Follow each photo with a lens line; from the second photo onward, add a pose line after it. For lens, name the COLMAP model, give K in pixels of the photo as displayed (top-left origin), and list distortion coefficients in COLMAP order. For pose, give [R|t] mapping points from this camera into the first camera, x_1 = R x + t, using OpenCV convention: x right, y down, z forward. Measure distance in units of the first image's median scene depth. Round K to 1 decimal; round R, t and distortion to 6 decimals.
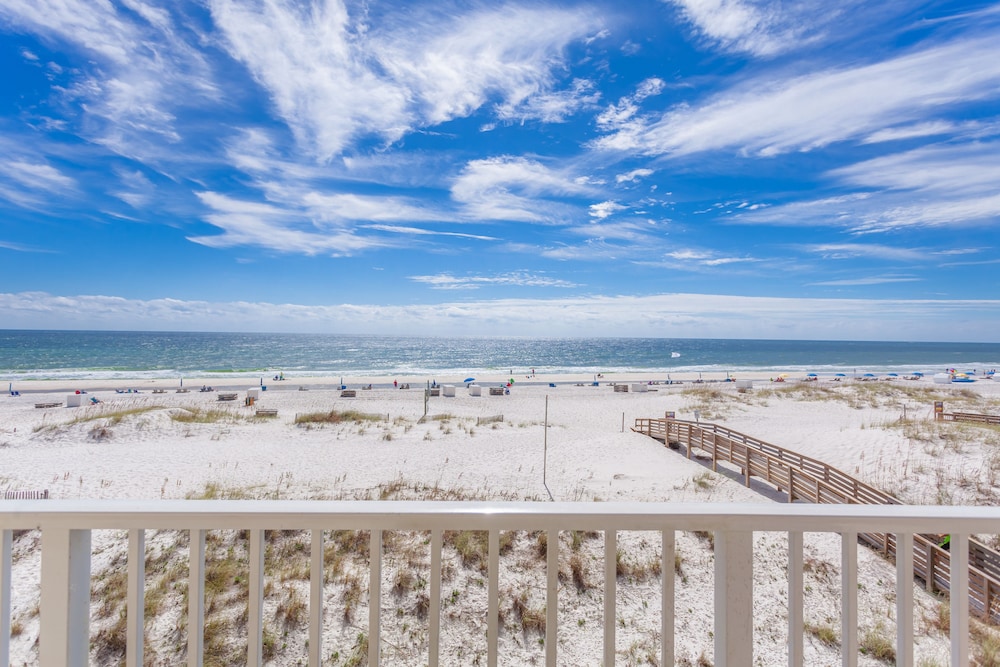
lens RADIAL K [[506.2, 0, 500.0], [0, 506.2, 322.0], [0, 0, 1]] dist [0.000591, 0.002642]
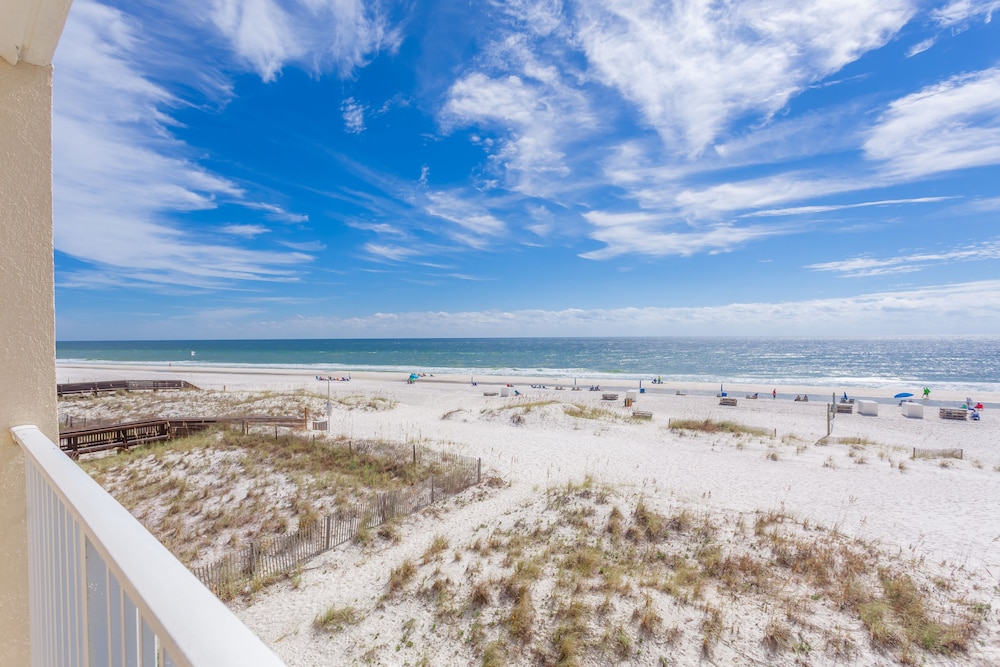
lens RADIAL K [[506.2, 0, 500.0], [0, 506.2, 322.0], [0, 0, 1]] dist [0.000591, 0.002642]
pose [[0.698338, -0.038859, -0.714712, 0.075332], [0.035512, 0.999177, -0.019627, 0.001130], [0.714886, -0.011674, 0.699143, 0.074689]]
